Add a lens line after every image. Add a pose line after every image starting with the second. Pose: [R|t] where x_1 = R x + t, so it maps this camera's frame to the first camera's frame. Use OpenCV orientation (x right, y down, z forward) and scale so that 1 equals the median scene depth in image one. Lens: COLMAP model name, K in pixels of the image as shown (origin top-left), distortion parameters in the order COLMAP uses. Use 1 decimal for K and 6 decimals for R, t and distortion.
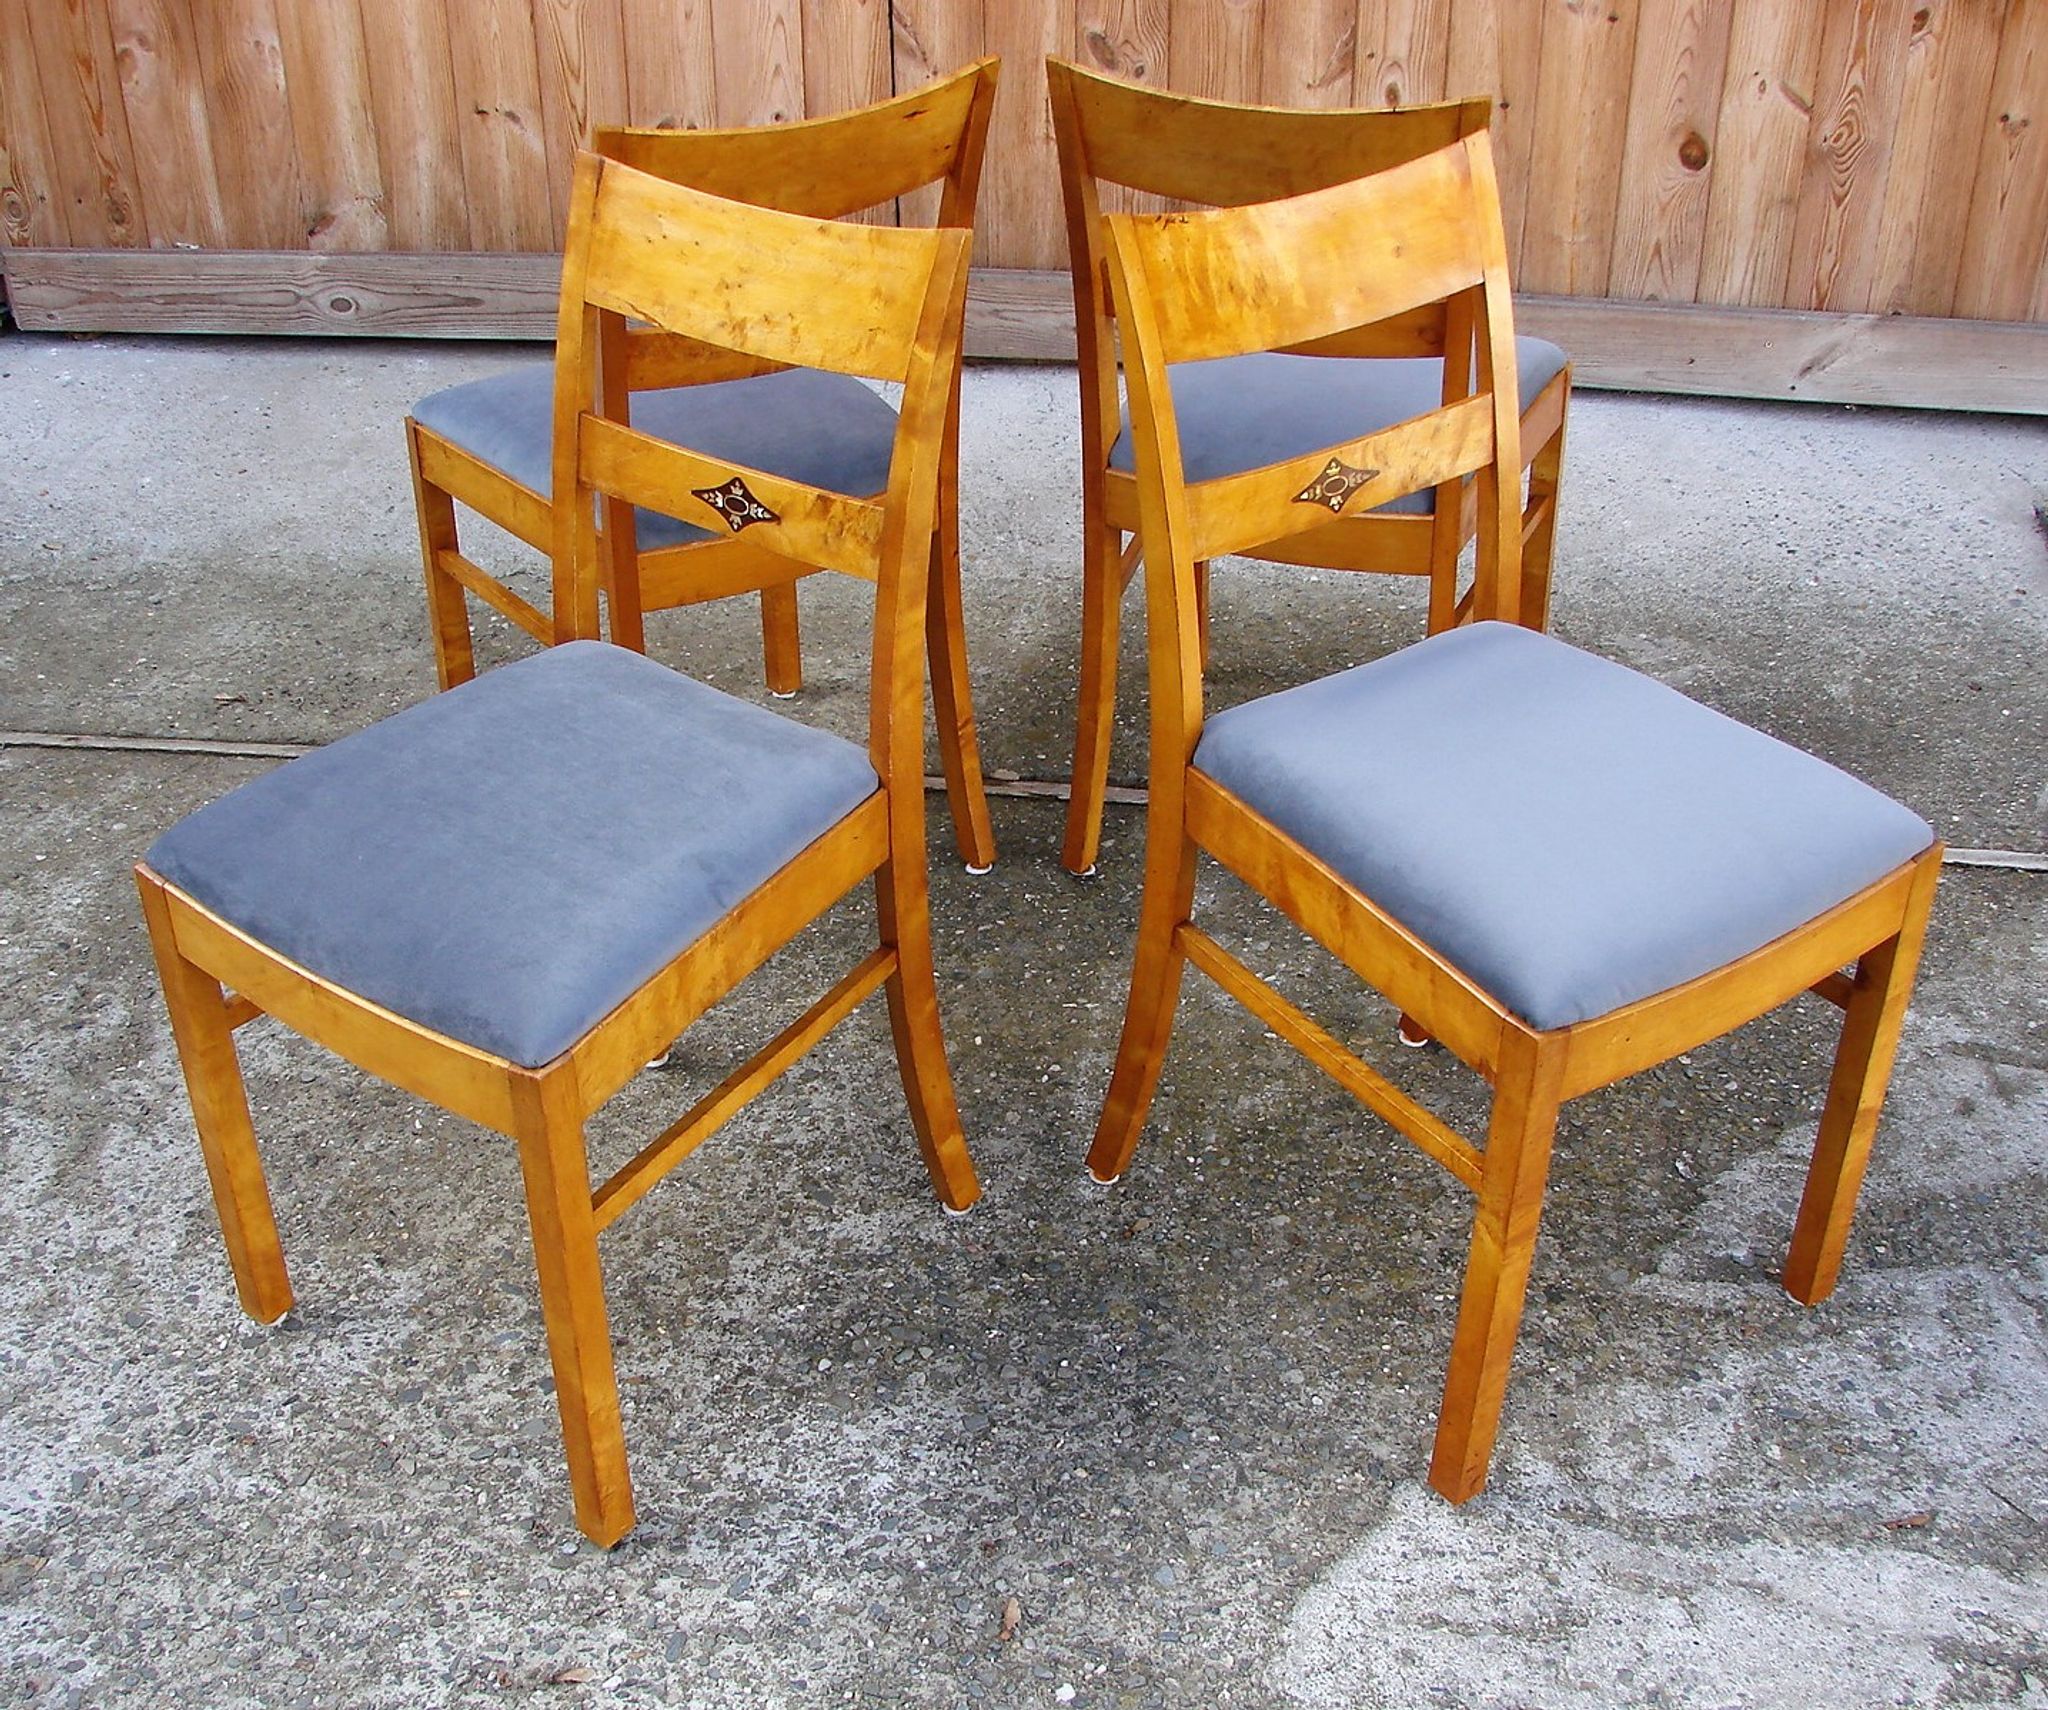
lens RADIAL K [[2488.3, 0, 985.0], [0, 2488.3, 873.0], [0, 0, 1]] dist [-0.214867, 0.260890]
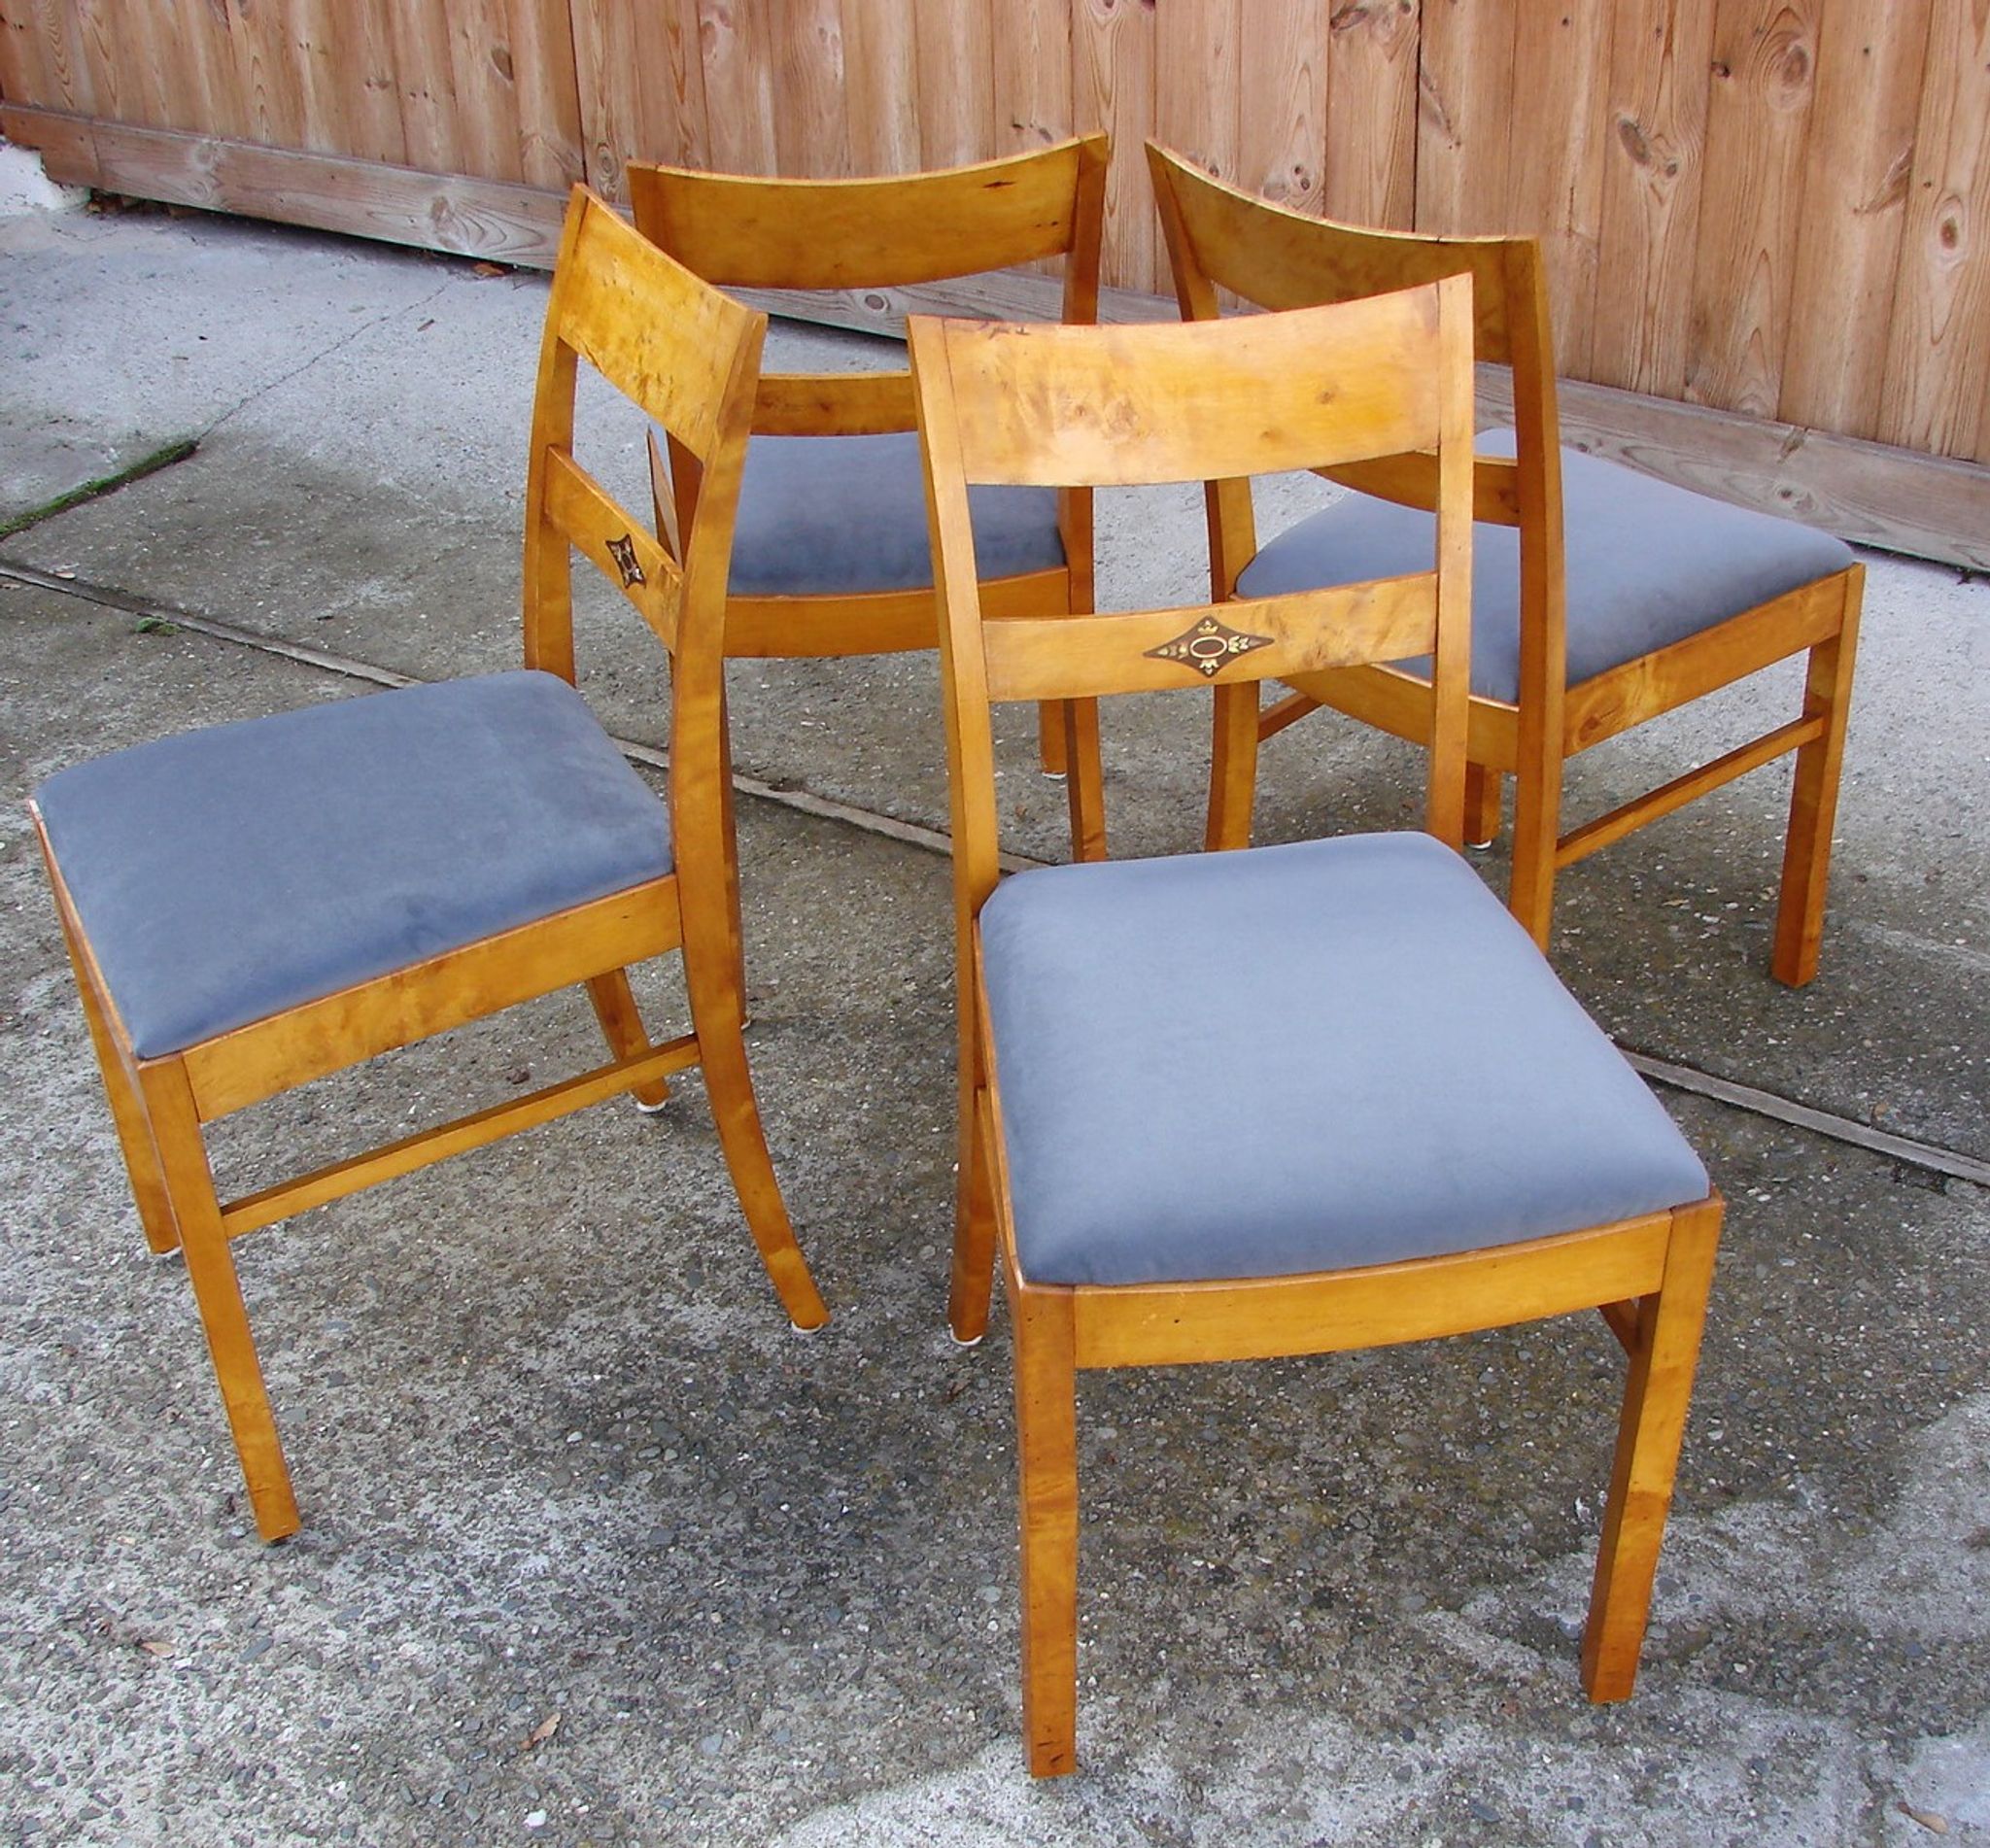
lens RADIAL K [[2661.9, 0, 1122.5], [0, 2661.9, 957.5], [0, 0, 1]] dist [-0.216651, 0.265990]
pose [[0.915983, 0.216824, -0.337584, 0.411049], [-0.214862, 0.975668, 0.043658, -0.073439], [0.338836, 0.032544, 0.940282, 0.078620]]
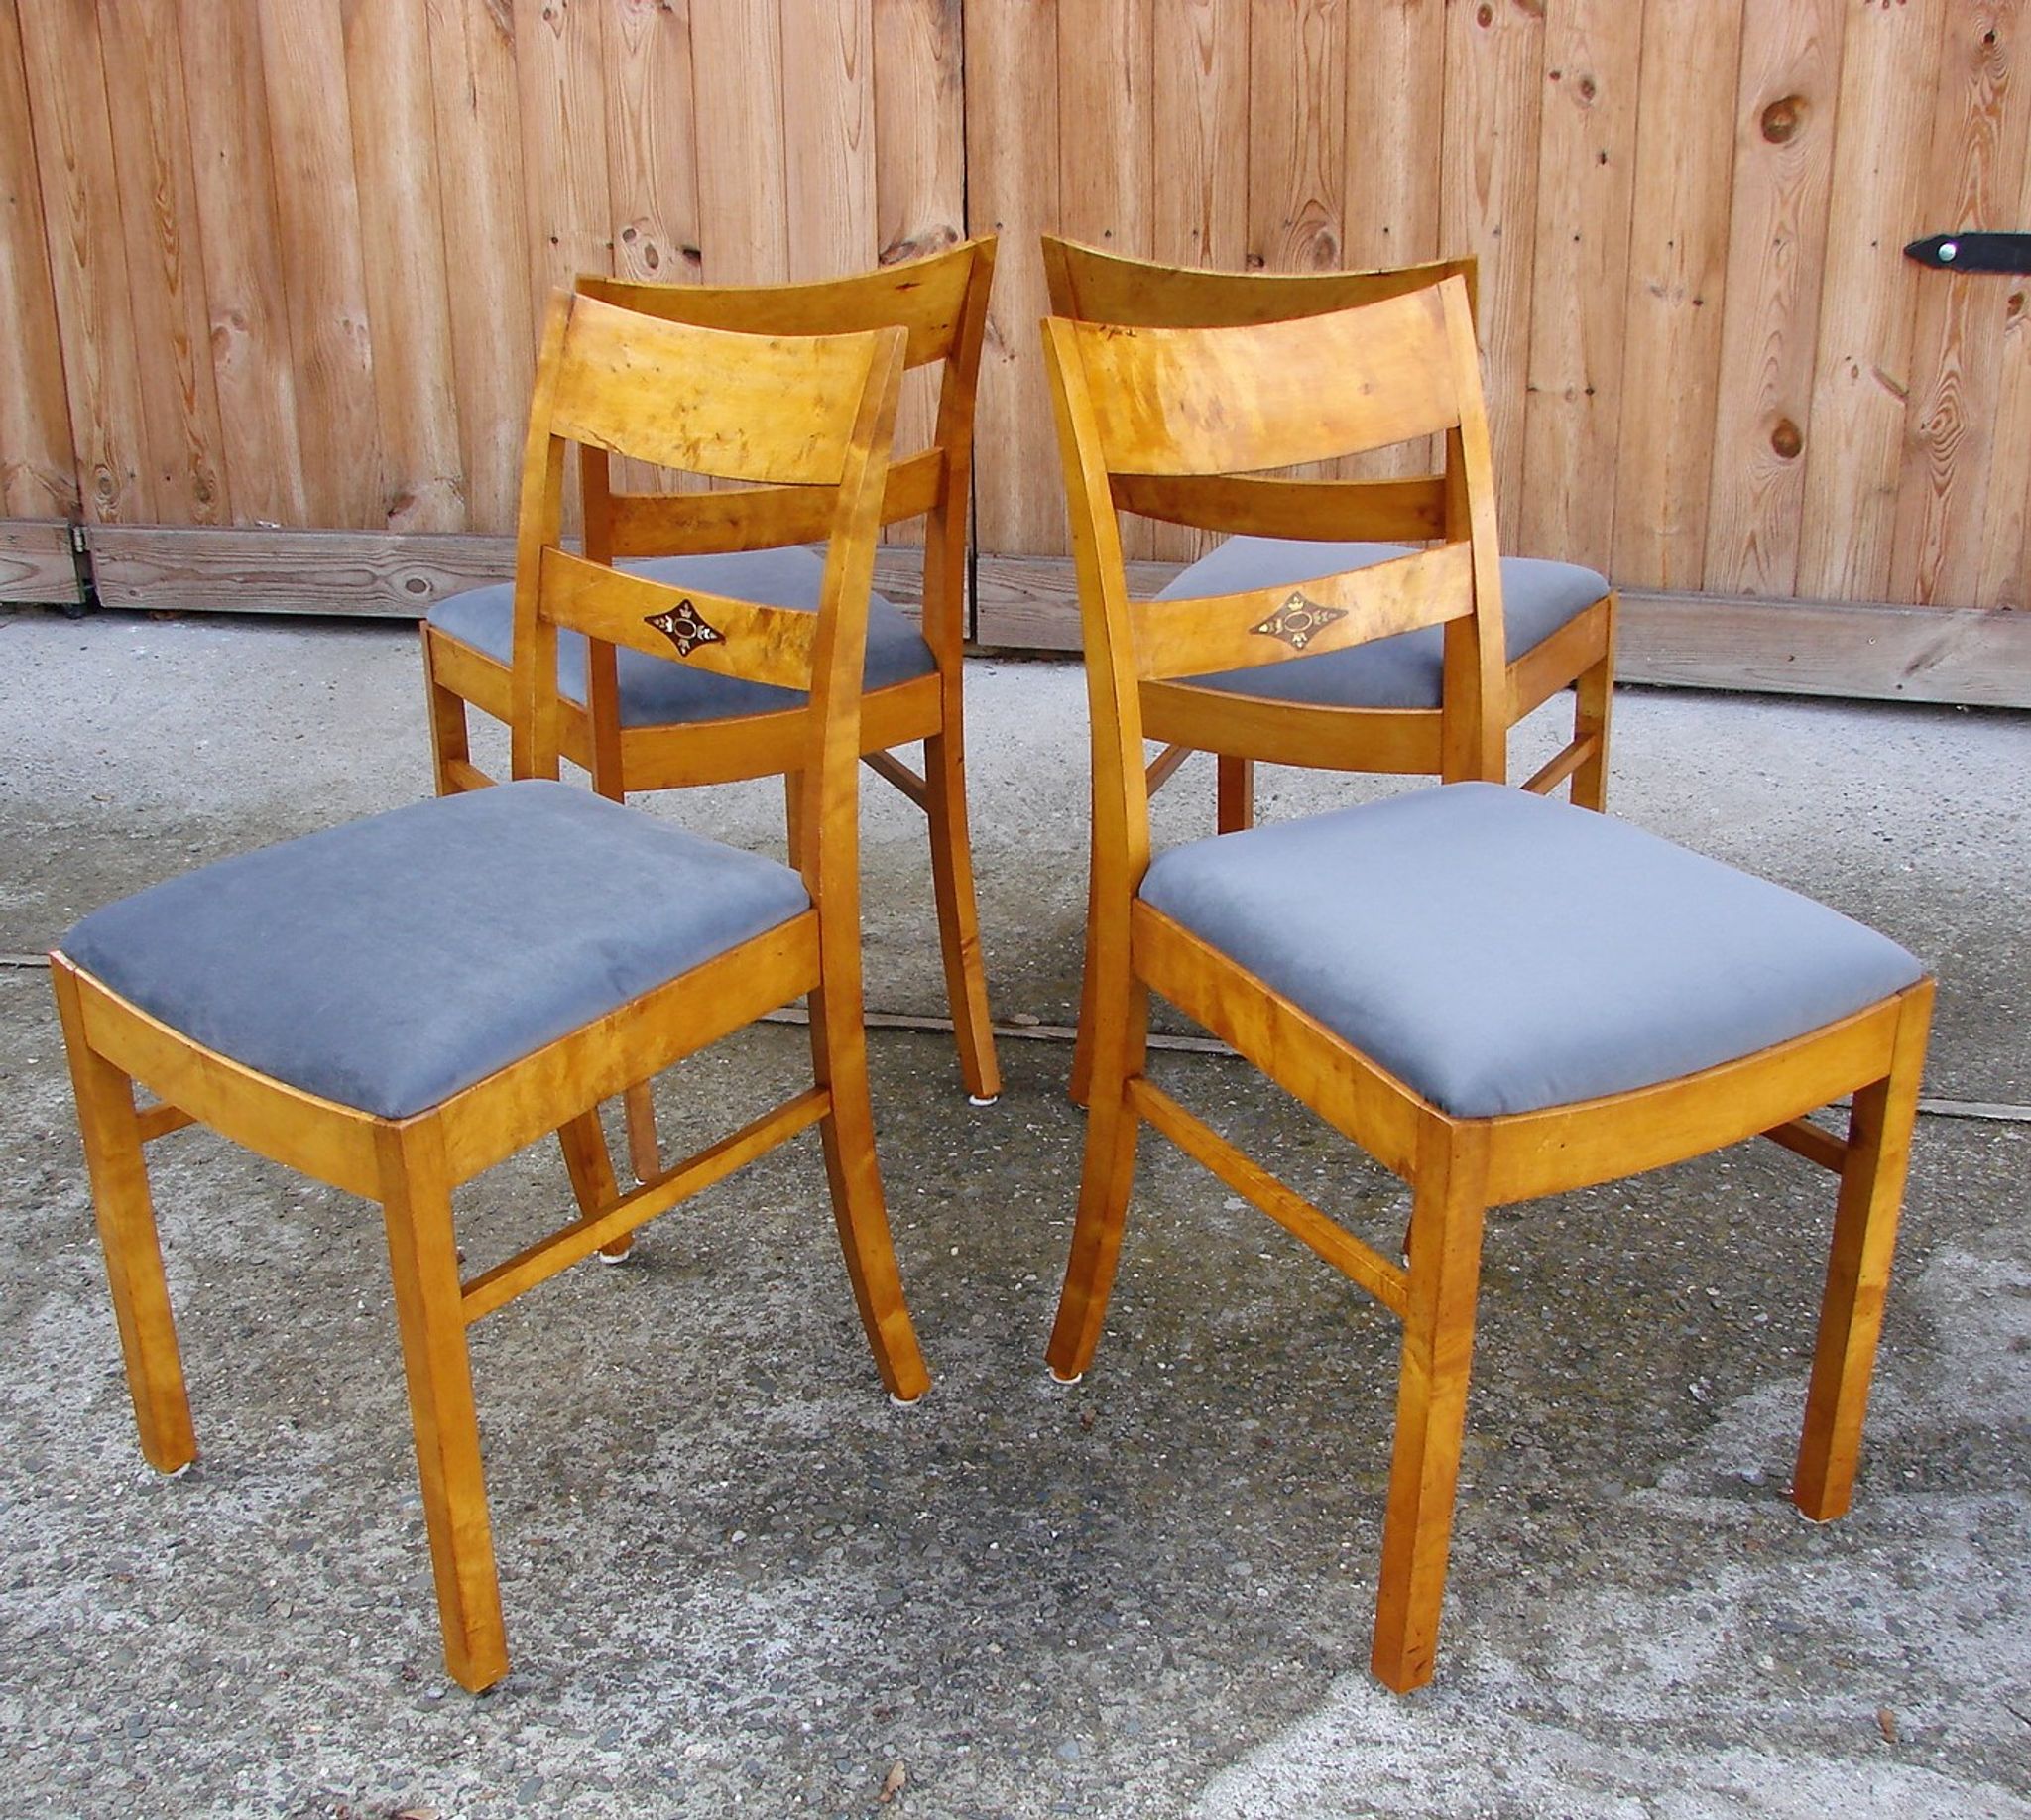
lens RADIAL K [[2616.1, 0, 1006.2], [0, 2616.1, 937.6], [0, 0, 1]] dist [-0.218963, 0.273478]
pose [[0.997142, 0.025542, -0.071098, 0.091892], [-0.036973, 0.985694, -0.164437, 0.122393], [0.065881, 0.166596, 0.983822, 0.006498]]
